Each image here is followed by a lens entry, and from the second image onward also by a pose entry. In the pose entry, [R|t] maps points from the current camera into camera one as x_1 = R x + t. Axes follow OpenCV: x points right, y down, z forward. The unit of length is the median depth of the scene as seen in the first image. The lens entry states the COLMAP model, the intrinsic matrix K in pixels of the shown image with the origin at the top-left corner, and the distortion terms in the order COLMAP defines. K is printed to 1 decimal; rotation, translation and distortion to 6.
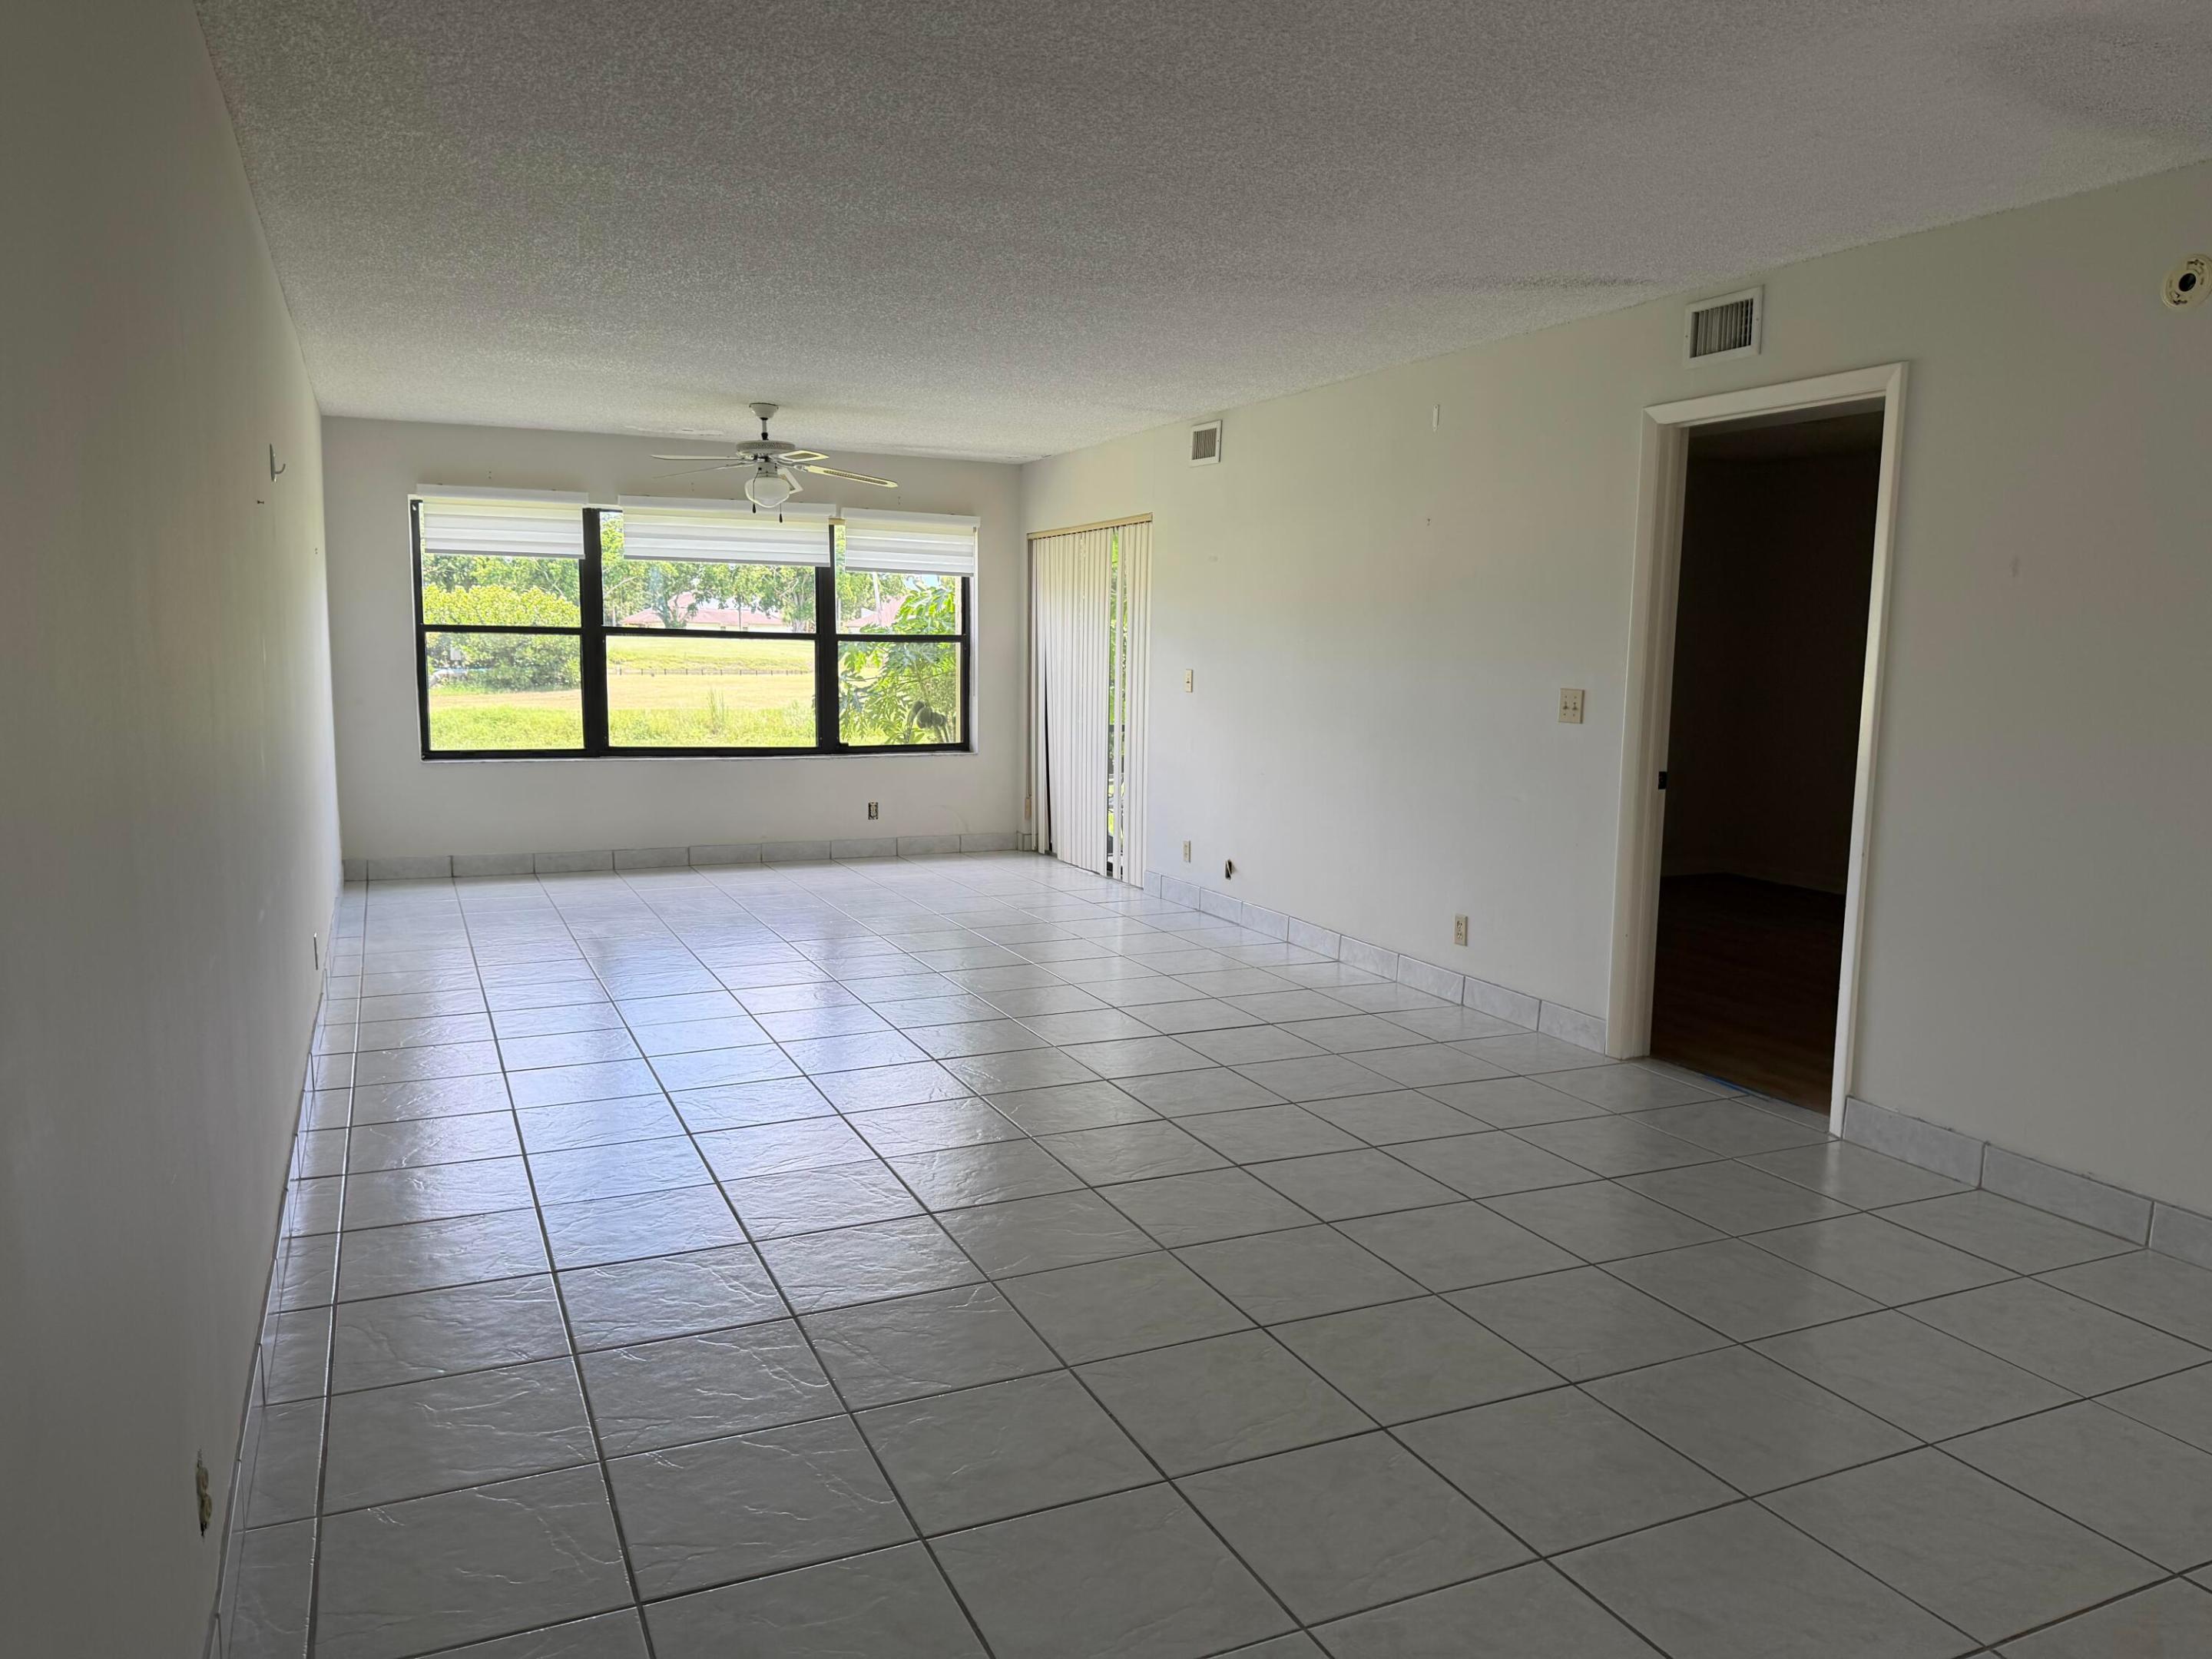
lens RADIAL K [[1560.0, 0, 1122.3], [0, 1560.0, 830.5], [0, 0, 1]] dist [0.040539, -0.042959]
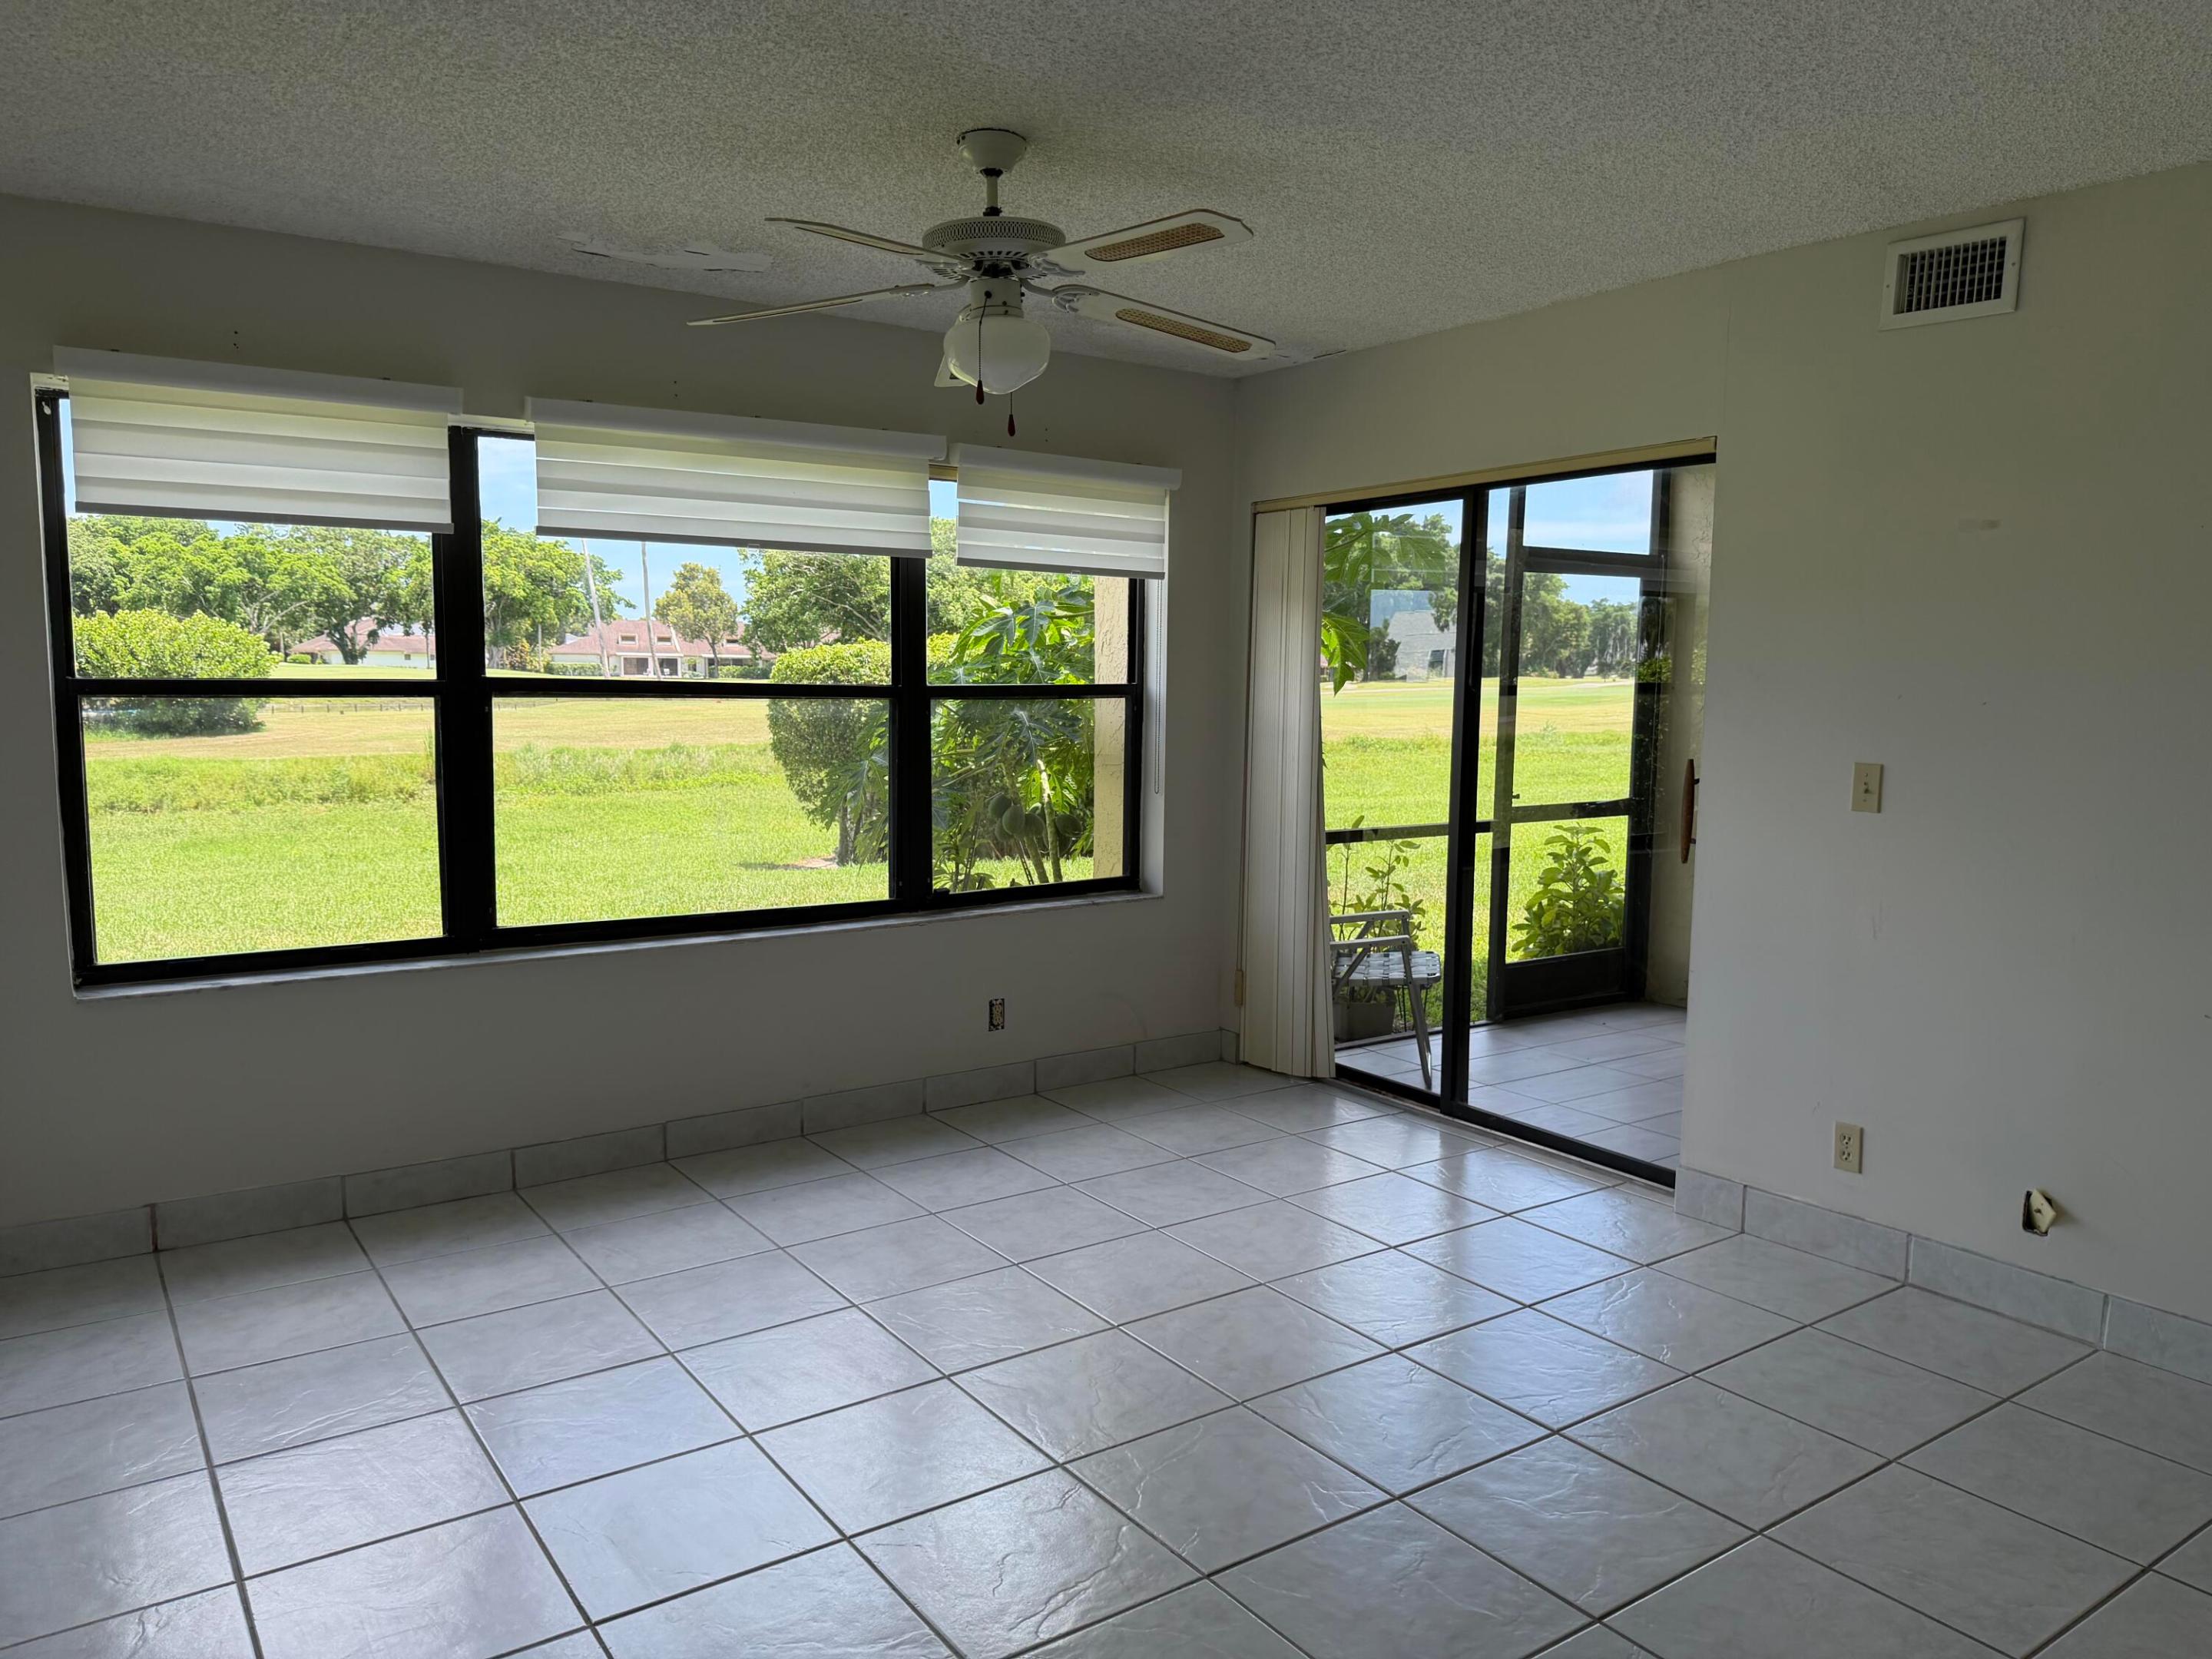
lens RADIAL K [[1560.0, 0, 1096.9], [0, 1560.0, 828.6], [0, 0, 1]] dist [0.040539, -0.042959]
pose [[0.986001, -0.026124, 0.164679, -0.214862], [0.028798, 0.999489, -0.013871, -0.068860], [-0.164233, 0.018420, 0.986250, 0.472065]]
